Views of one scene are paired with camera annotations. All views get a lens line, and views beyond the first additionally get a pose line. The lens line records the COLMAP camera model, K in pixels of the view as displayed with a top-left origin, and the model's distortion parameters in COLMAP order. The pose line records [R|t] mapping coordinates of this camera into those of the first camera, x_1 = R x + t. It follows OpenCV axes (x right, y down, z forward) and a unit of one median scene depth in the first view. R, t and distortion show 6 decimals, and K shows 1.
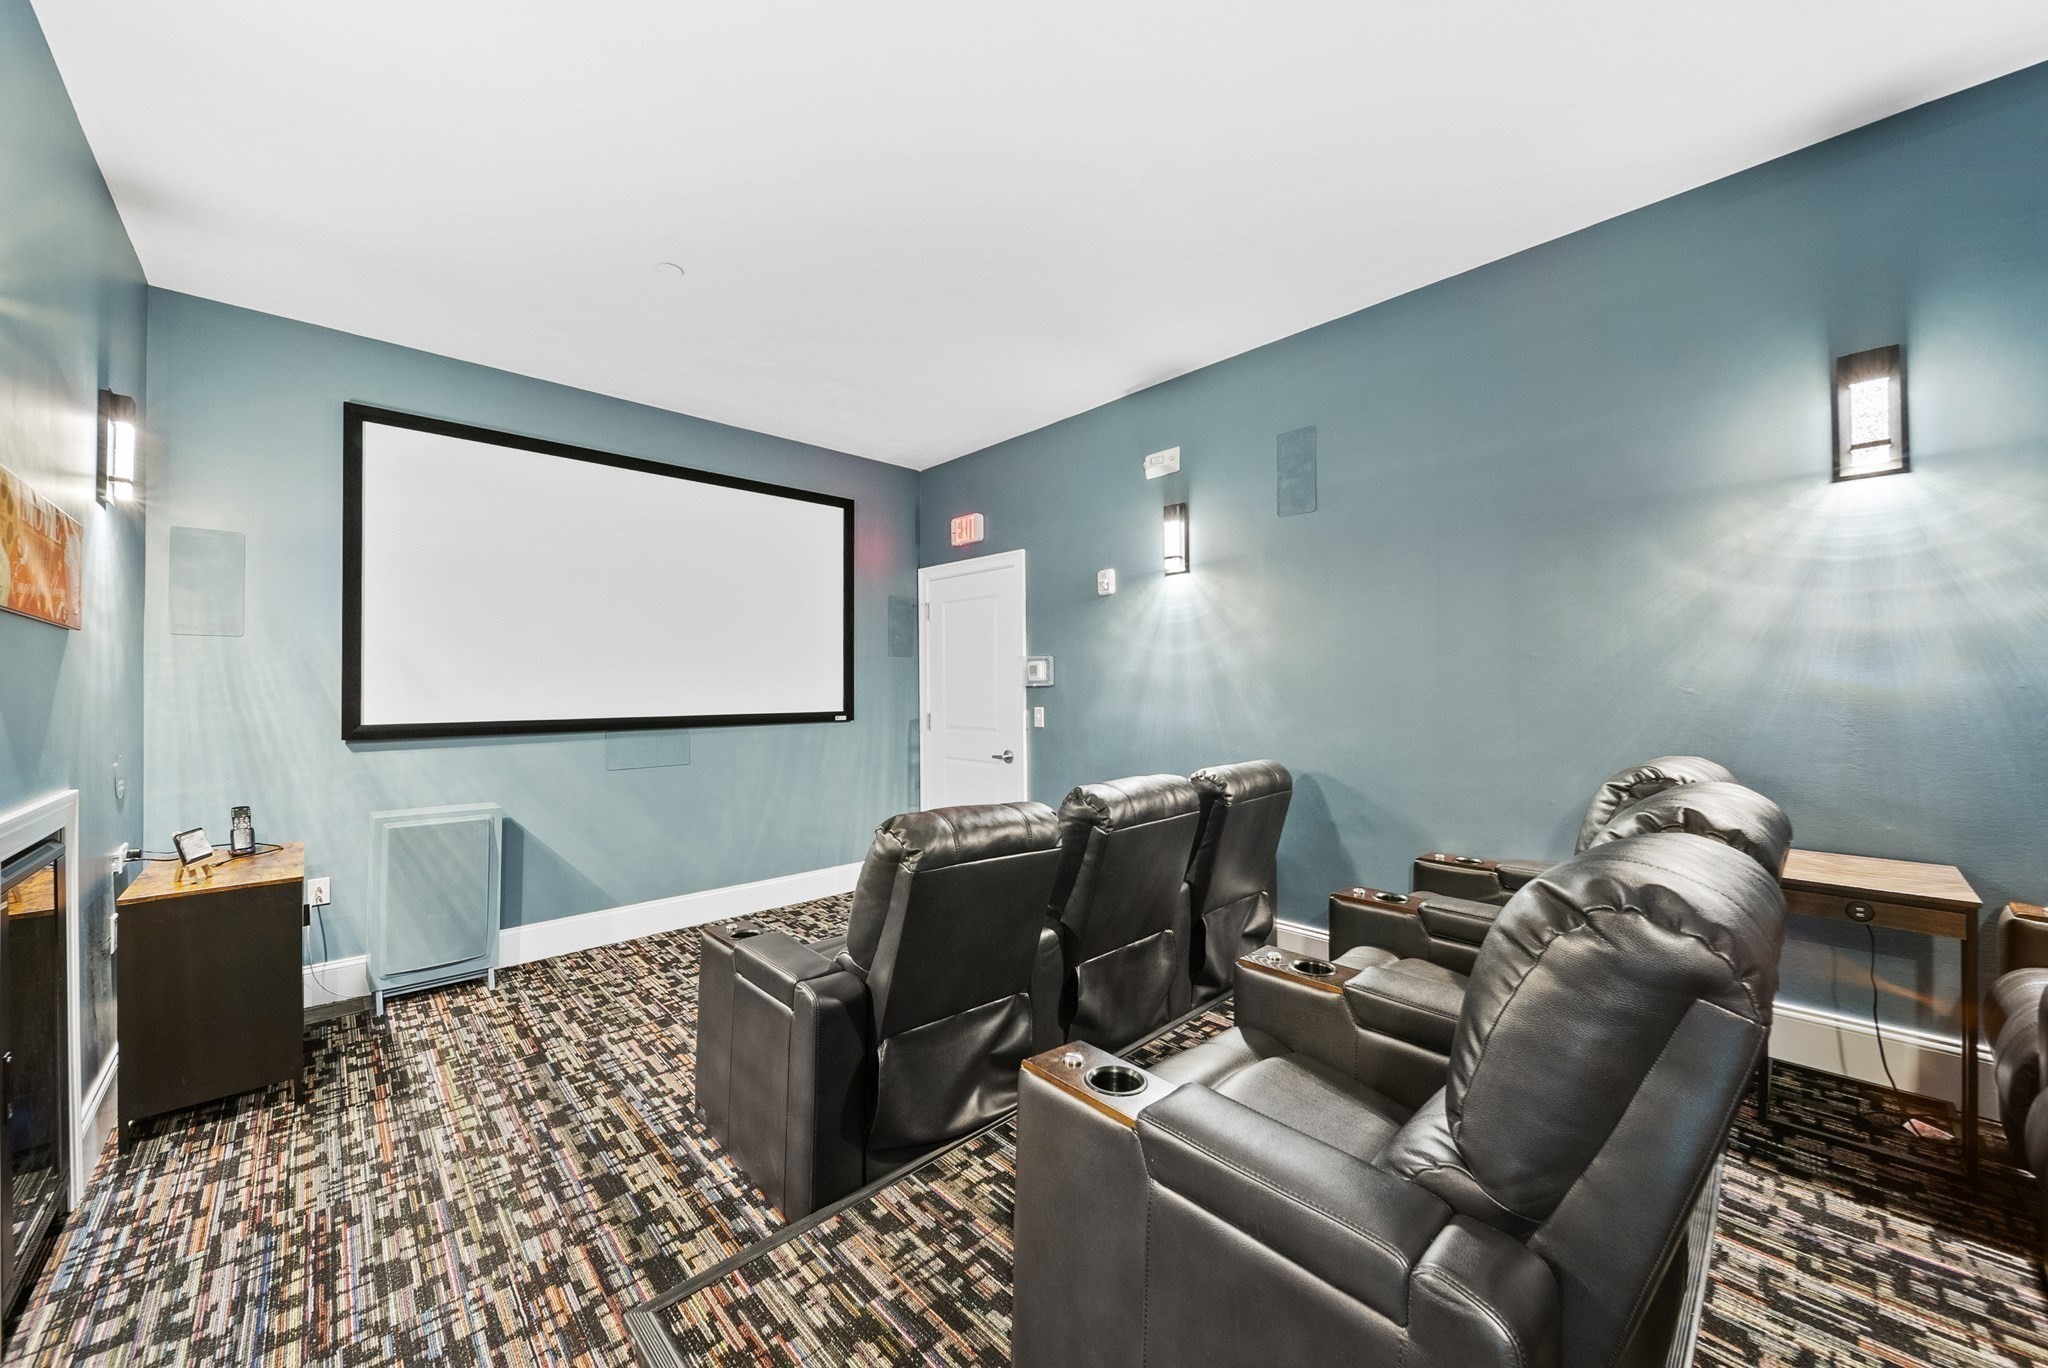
lens RADIAL K [[729.6, 0, 1024.0], [0, 729.6, 684.0], [0, 0, 1]] dist [0.000695, 0.000014]
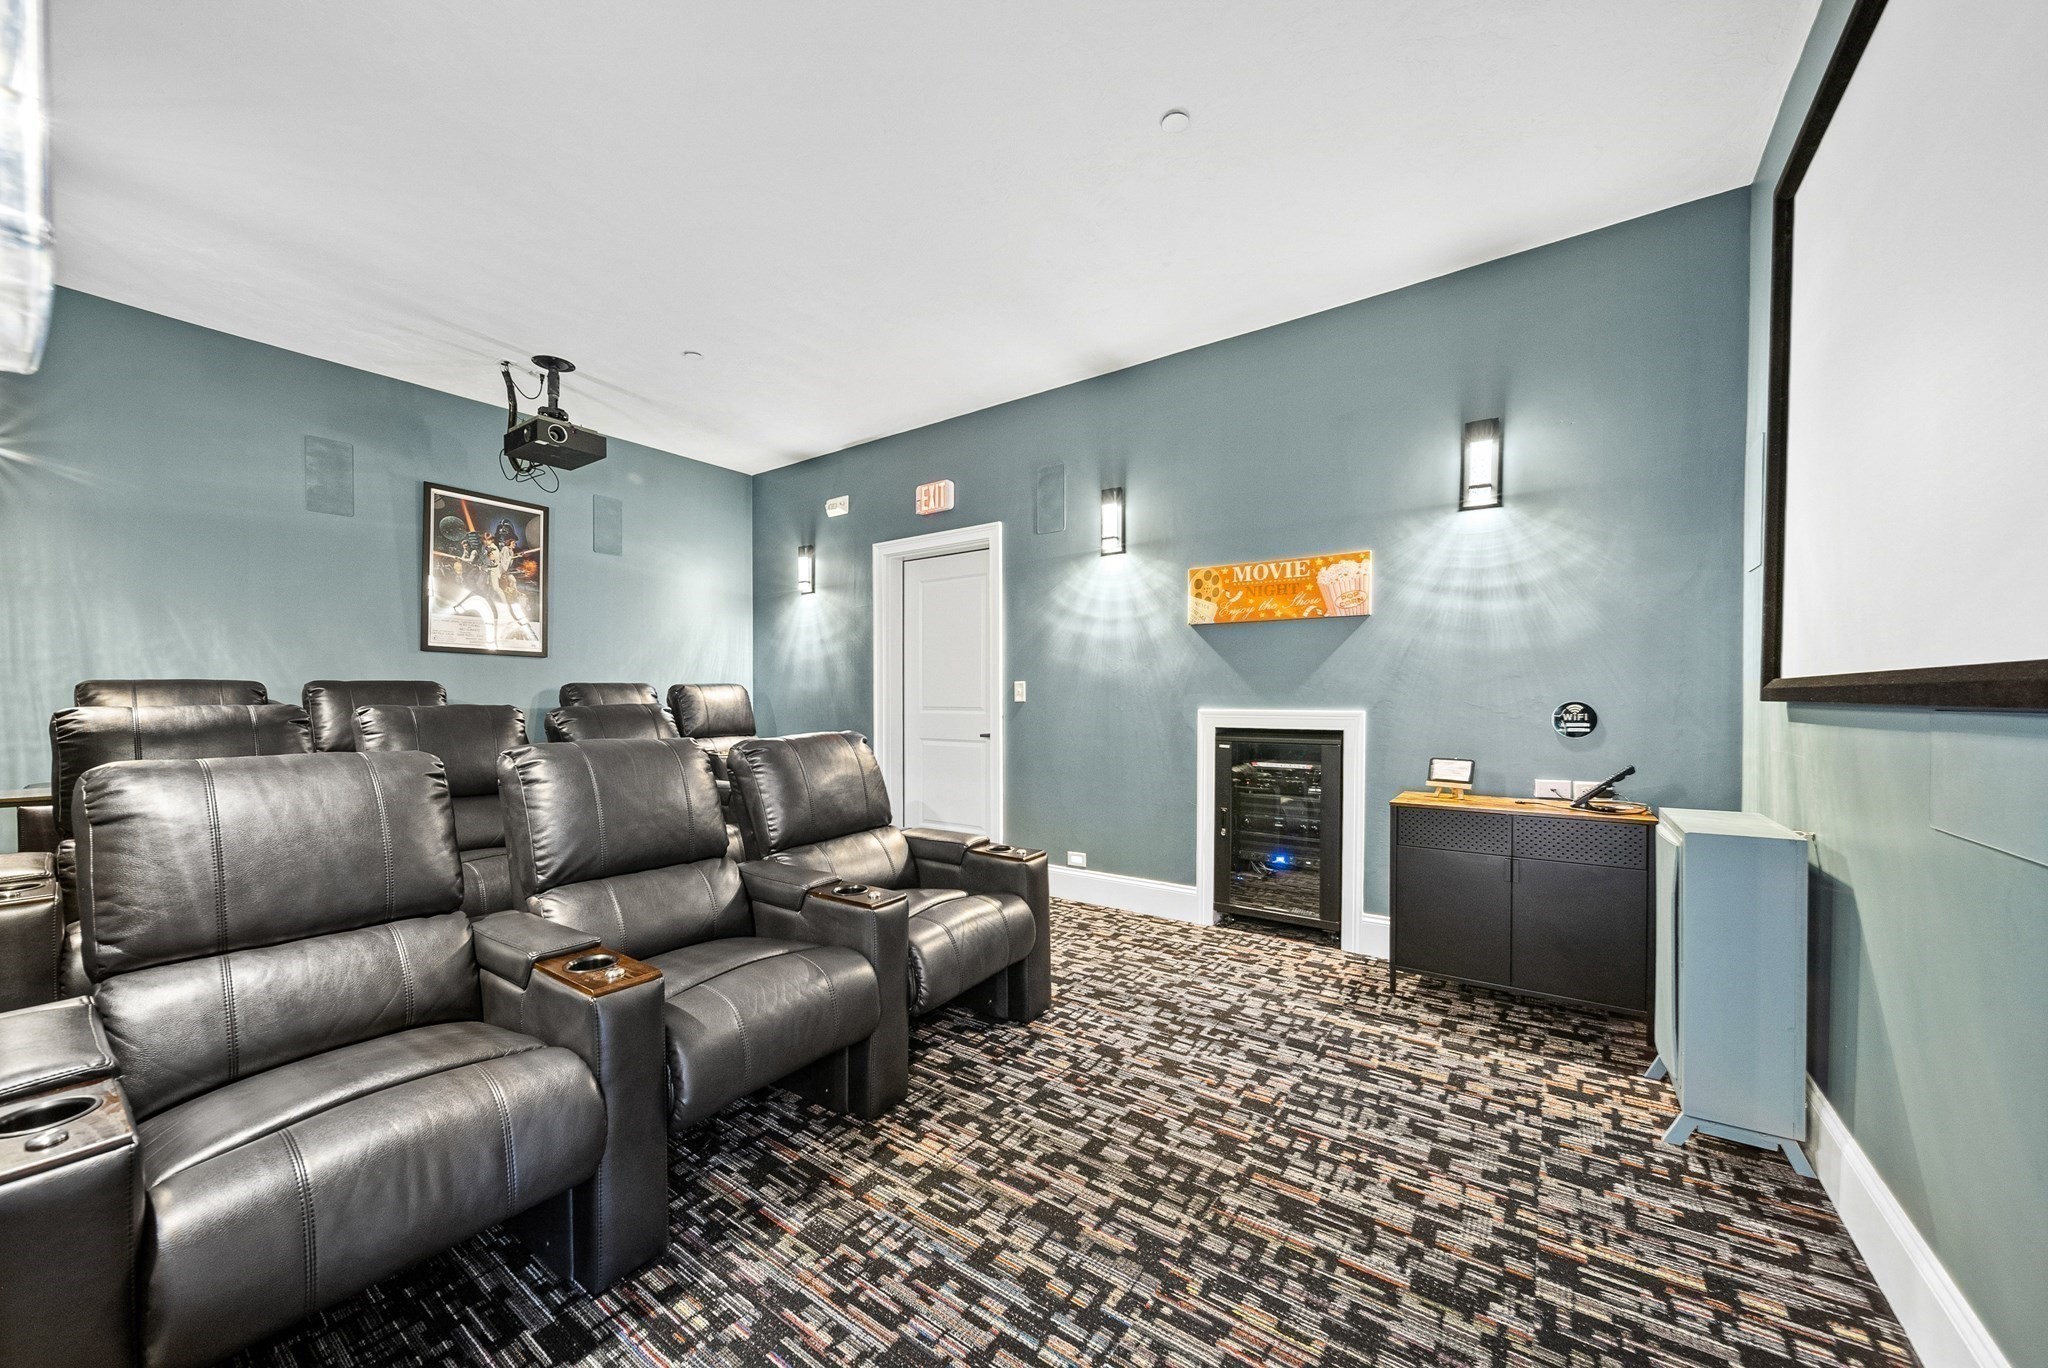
lens RADIAL K [[729.6, 0, 1024.0], [0, 729.6, 684.0], [0, 0, 1]] dist [0.000695, 0.000014]
pose [[-0.980674, -0.000145, -0.195650, -0.153806], [0.005761, 0.999545, -0.029619, 0.093135], [0.195565, -0.030174, -0.980226, 1.799673]]
